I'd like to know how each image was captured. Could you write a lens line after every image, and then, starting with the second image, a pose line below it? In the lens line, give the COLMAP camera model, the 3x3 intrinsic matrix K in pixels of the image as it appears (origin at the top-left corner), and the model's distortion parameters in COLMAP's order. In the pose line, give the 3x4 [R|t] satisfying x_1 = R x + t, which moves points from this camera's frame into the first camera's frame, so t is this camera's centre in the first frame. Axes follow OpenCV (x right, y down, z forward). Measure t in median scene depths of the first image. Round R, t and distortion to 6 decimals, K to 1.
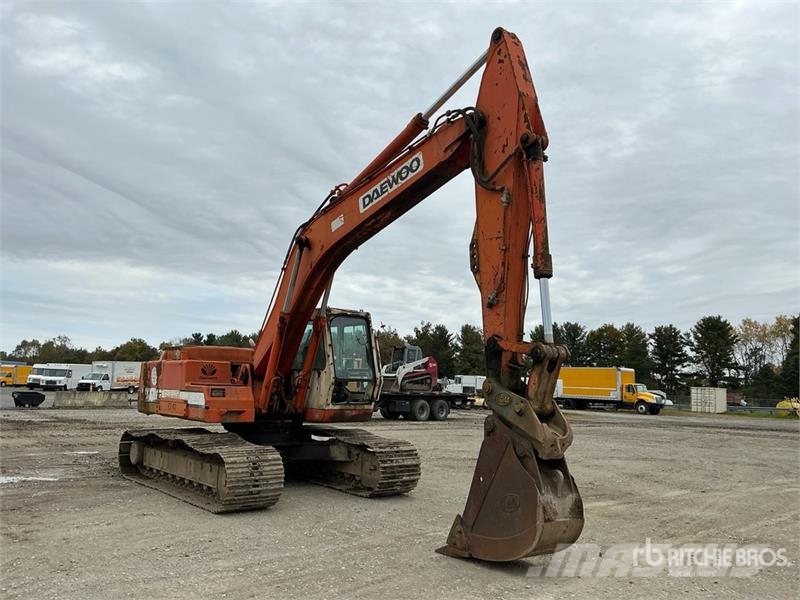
lens RADIAL K [[656.0, 0, 395.7], [0, 656.0, 282.9], [0, 0, 1]] dist [0.128772, -0.284457]
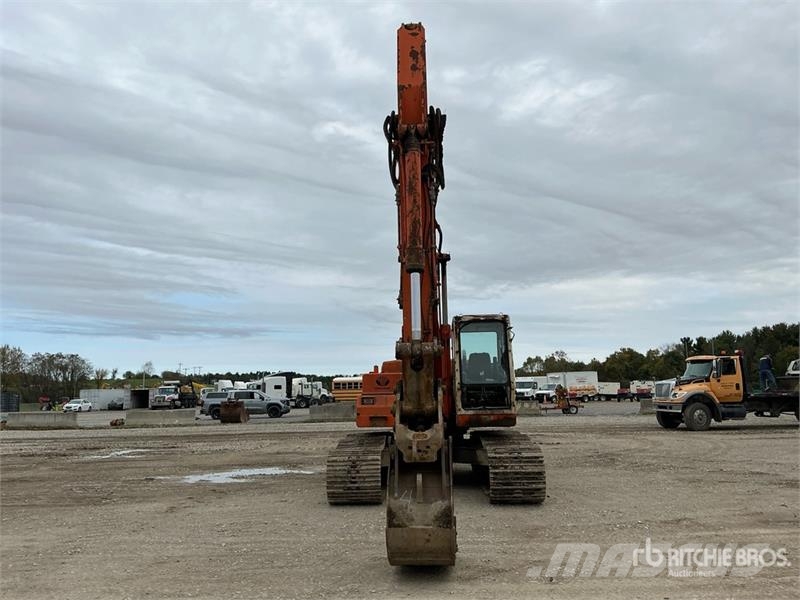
lens RADIAL K [[656.0, 0, 395.7], [0, 656.0, 282.9], [0, 0, 1]] dist [0.128772, -0.284457]
pose [[0.745714, -0.146695, -0.649916, 0.158500], [0.138658, 0.988272, -0.063970, 0.012410], [0.651678, -0.042413, 0.757309, 0.049865]]
